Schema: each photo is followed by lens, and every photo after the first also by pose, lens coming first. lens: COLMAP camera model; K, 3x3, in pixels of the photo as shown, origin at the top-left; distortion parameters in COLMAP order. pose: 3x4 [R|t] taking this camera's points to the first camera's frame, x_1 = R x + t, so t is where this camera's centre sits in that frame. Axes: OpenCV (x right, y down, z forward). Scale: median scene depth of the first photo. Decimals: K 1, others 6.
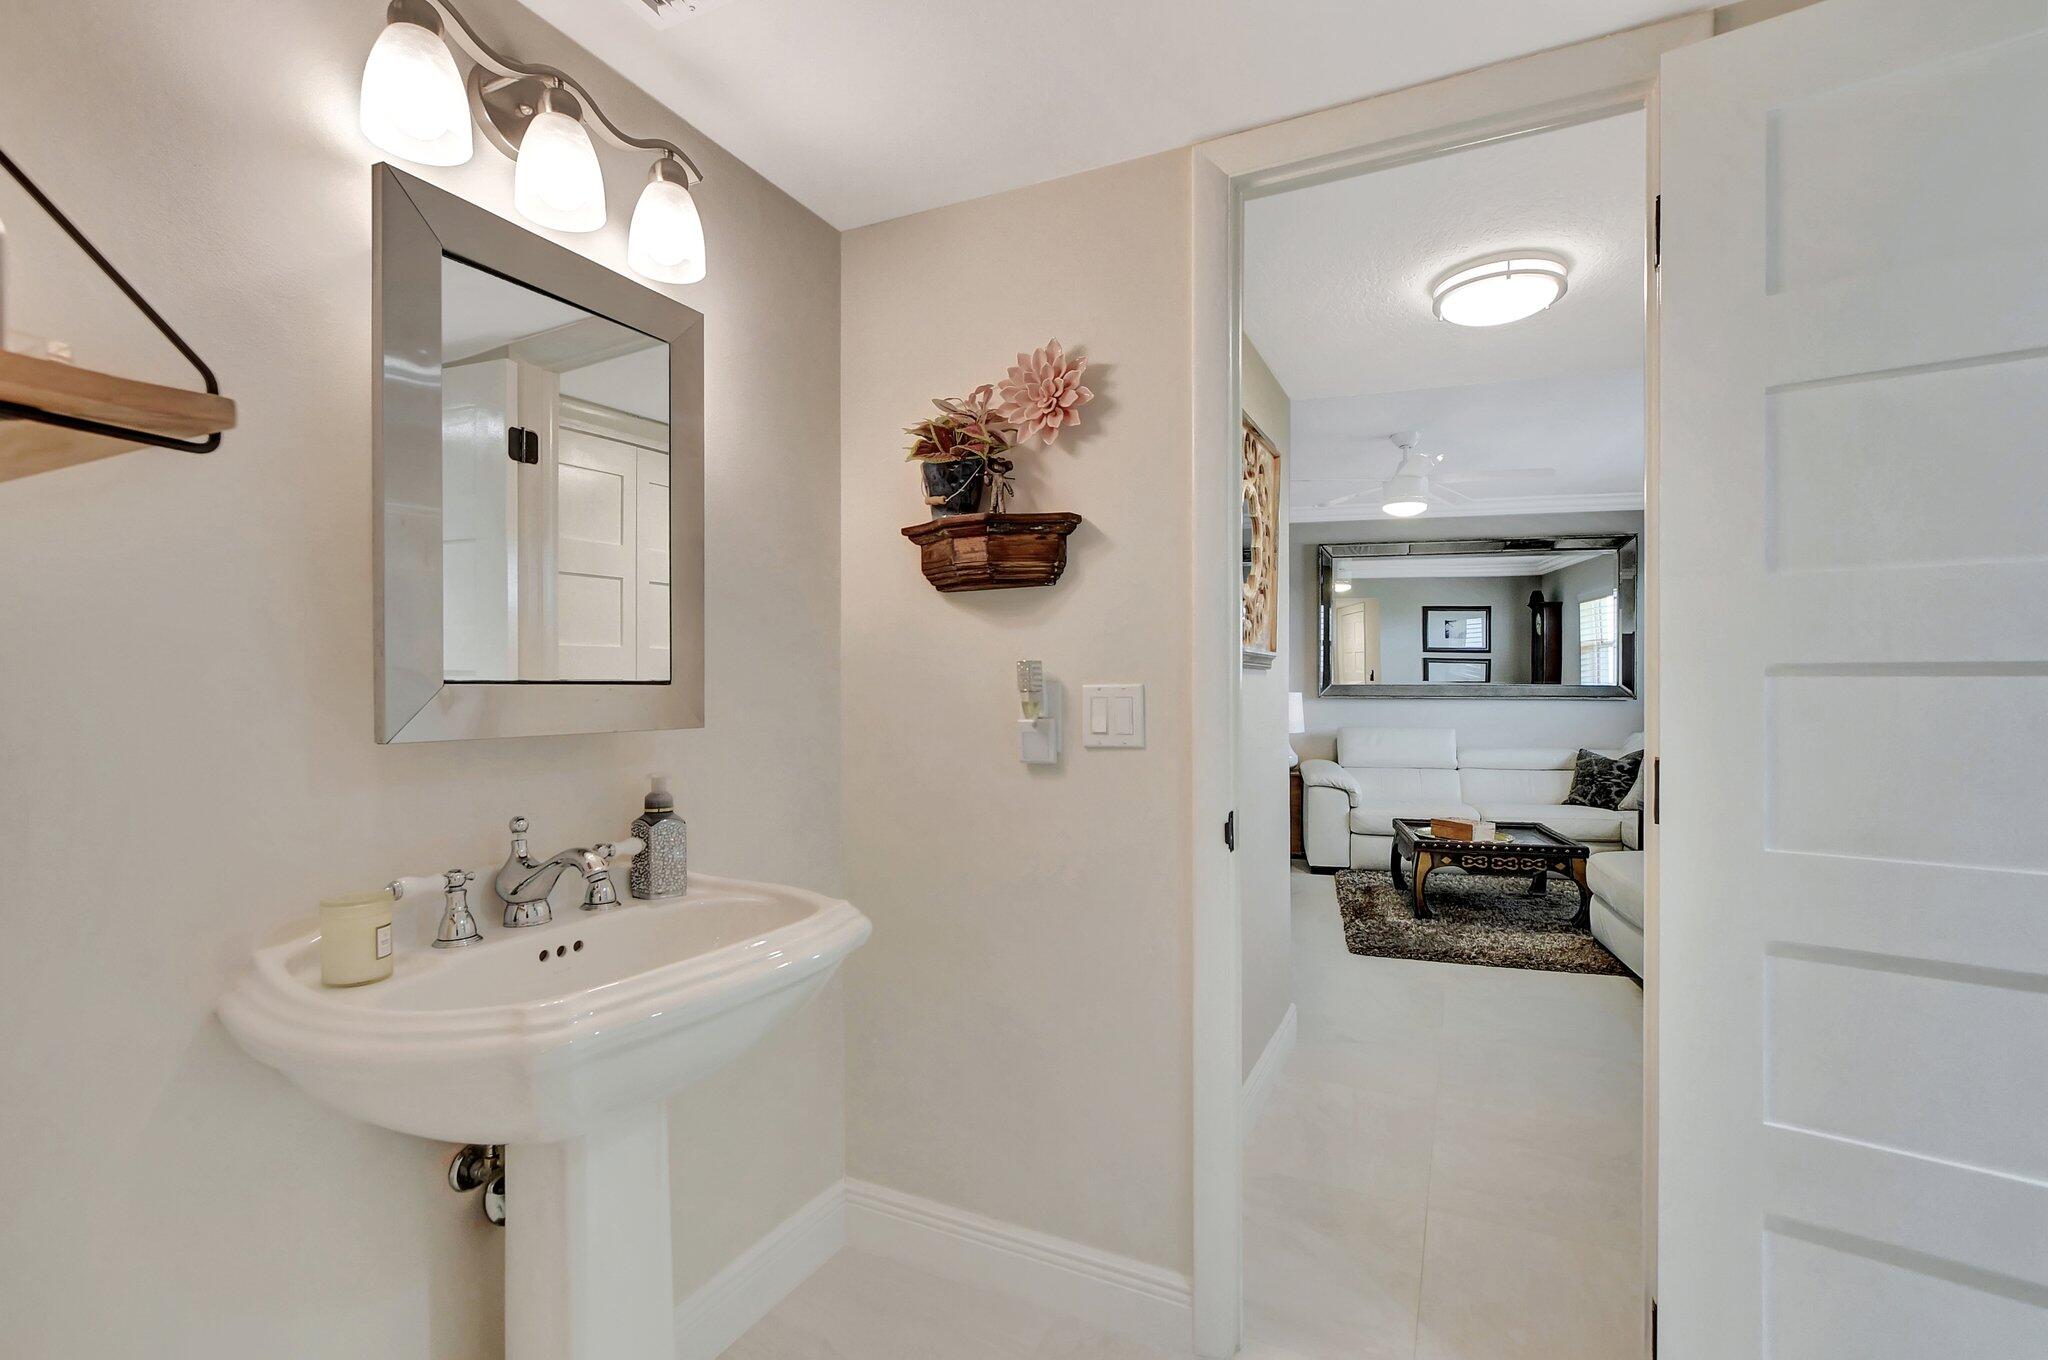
lens RADIAL K [[938.1, 0, 1024.0], [0, 938.1, 680.0], [0, 0, 1]] dist [-0.000116, -0.000016]
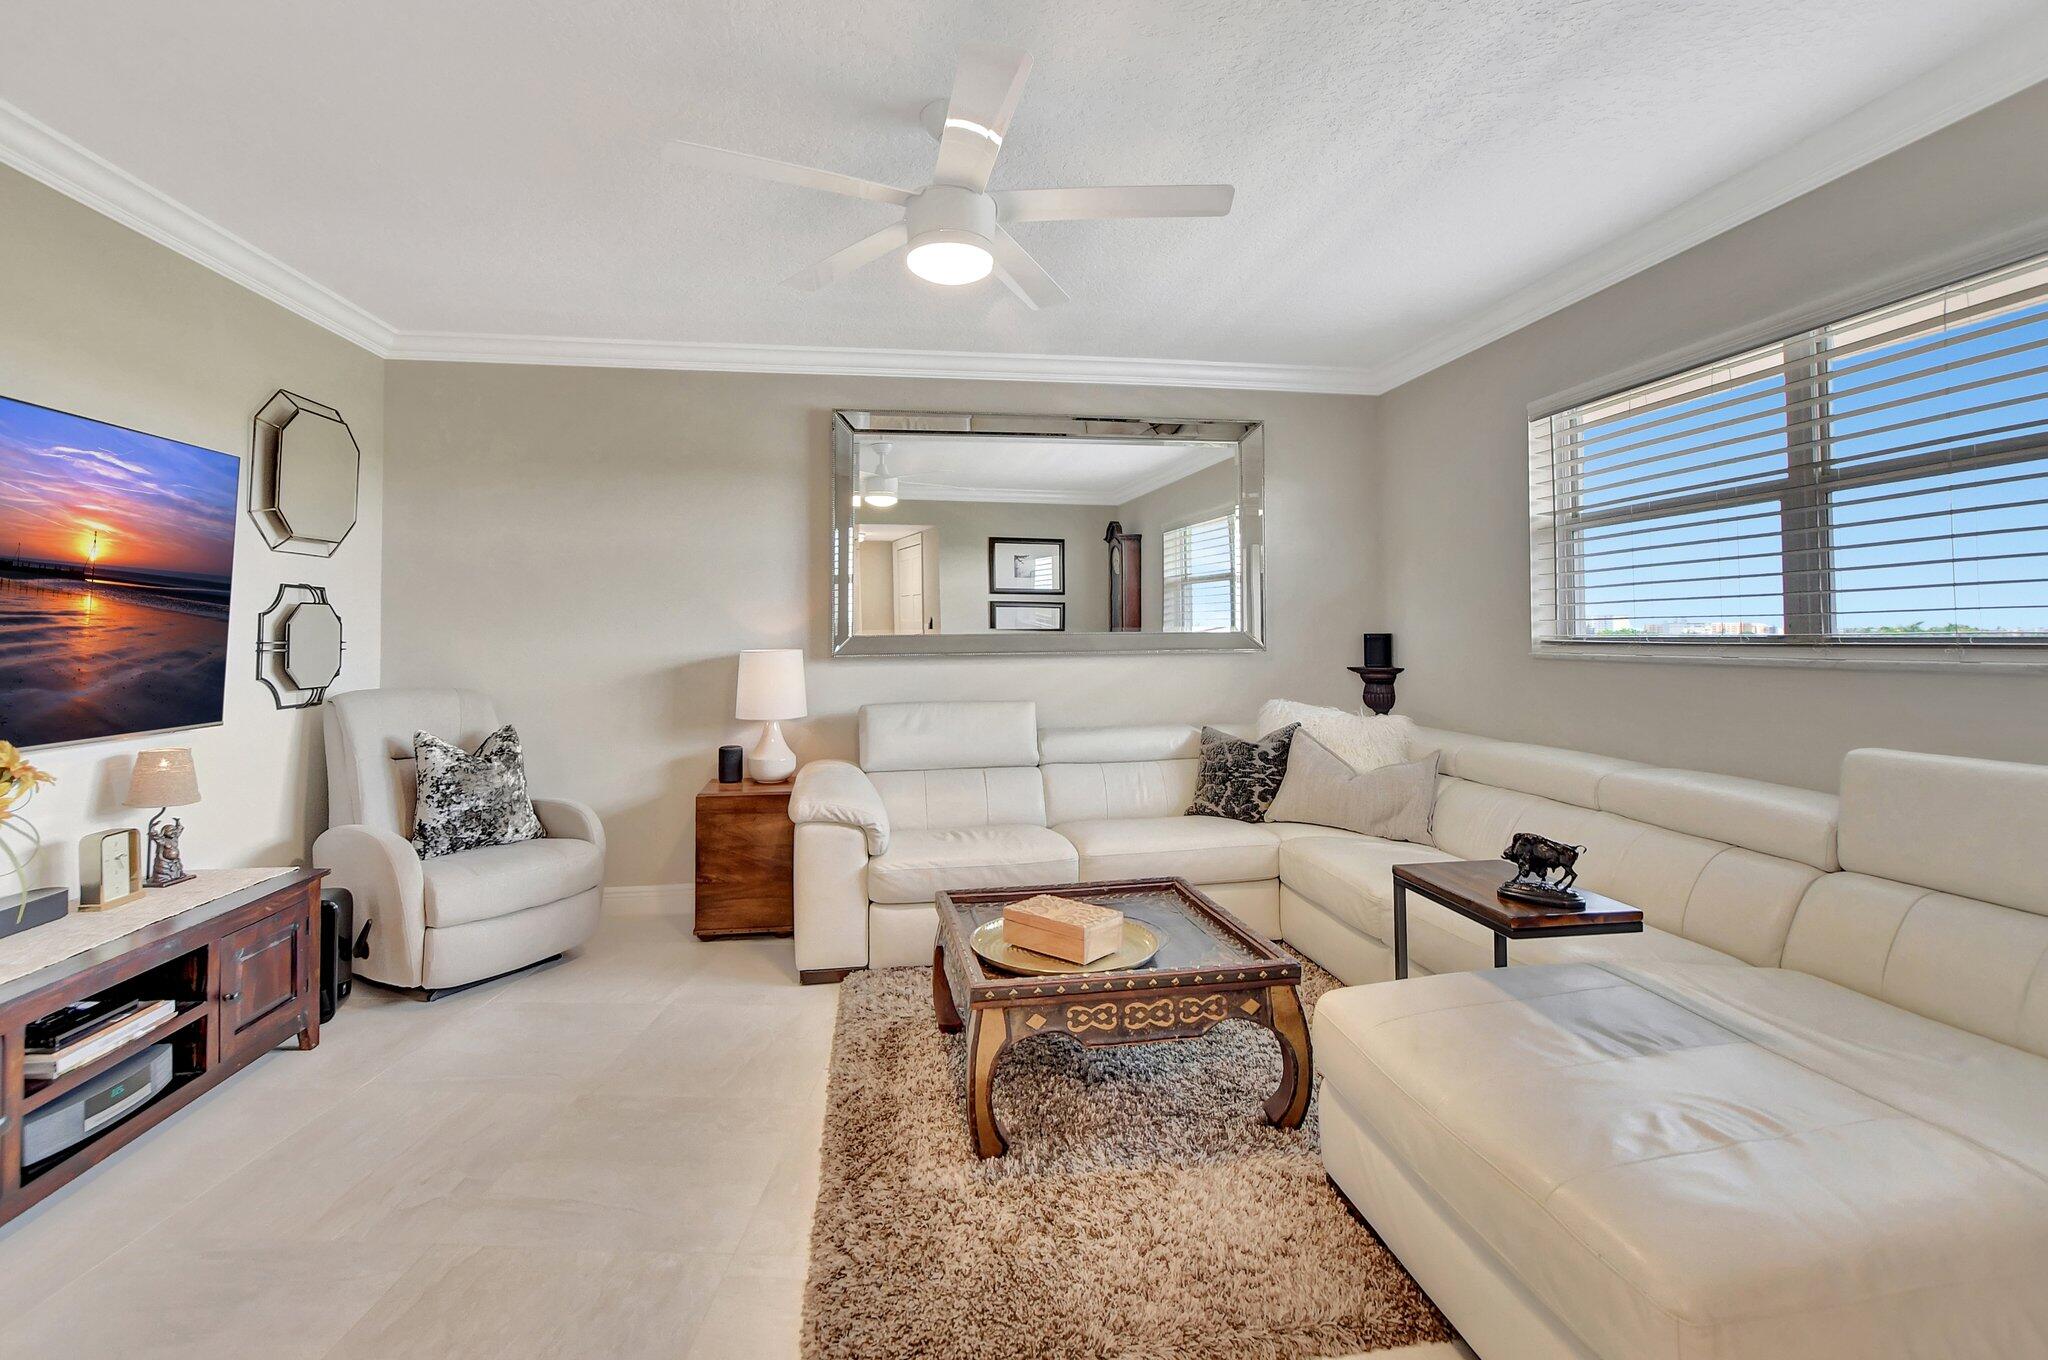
lens RADIAL K [[884.2, 0, 1030.0], [0, 884.2, 602.9], [0, 0, 1]] dist [-0.000099, 0.000181]
pose [[0.902686, 0.003048, 0.430288, 0.204730], [0.011089, 0.999478, -0.030344, 0.002499], [-0.430156, 0.032162, 0.902181, 0.473890]]
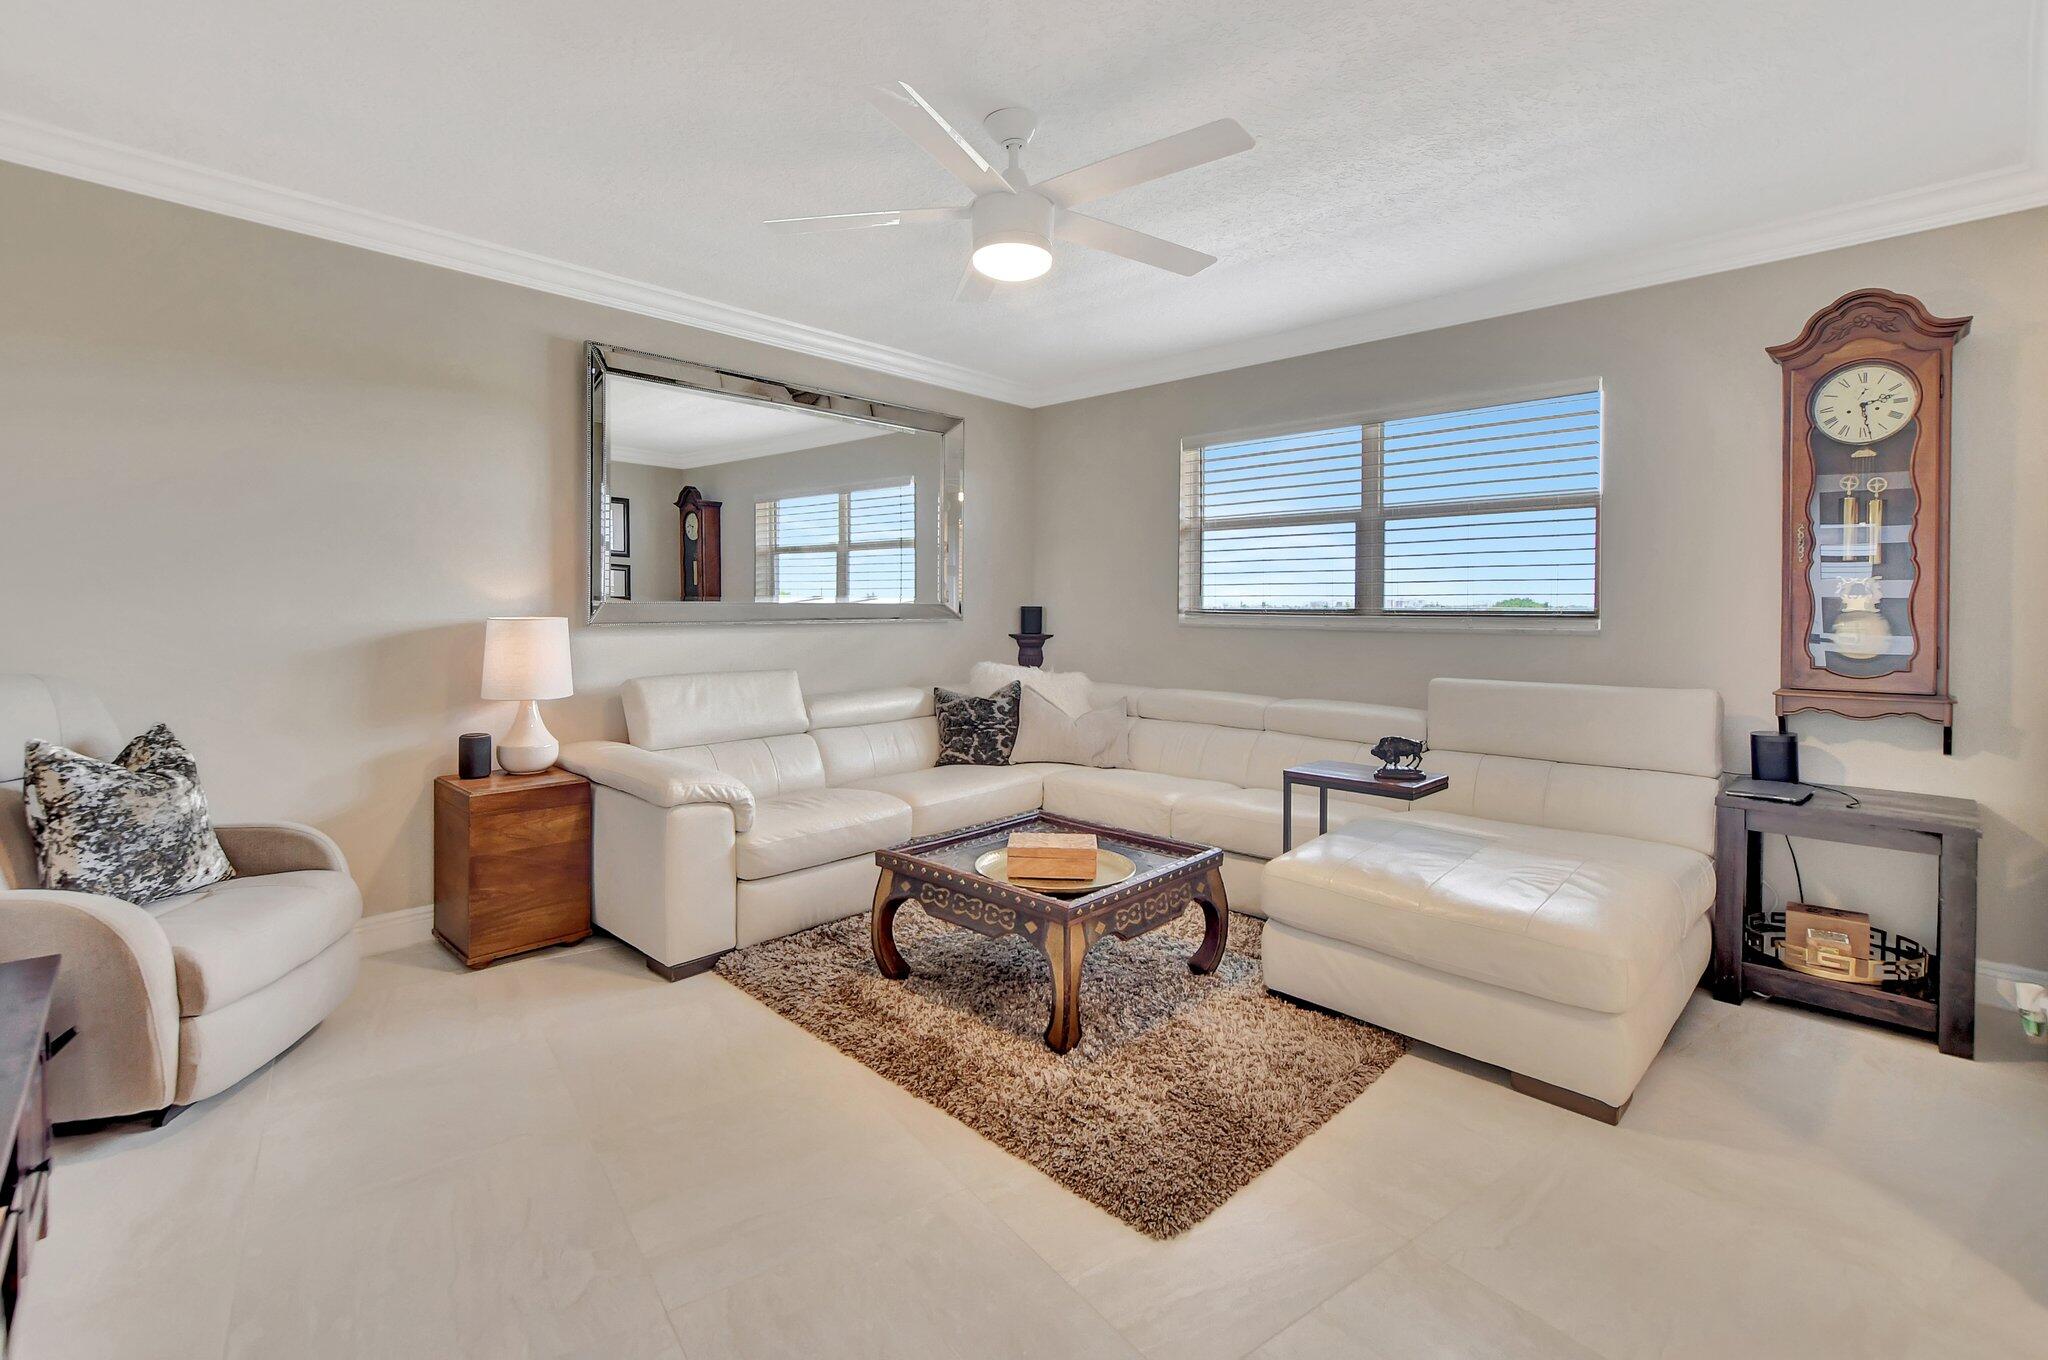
lens RADIAL K [[898.1, 0, 923.2], [0, 898.1, 600.5], [0, 0, 1]] dist [0.014921, -0.000055]
pose [[0.501341, 0.001583, 0.865248, -0.038549], [-0.005433, 0.999984, 0.001318, 0.002531], [-0.865233, -0.005362, 0.501342, 0.642941]]
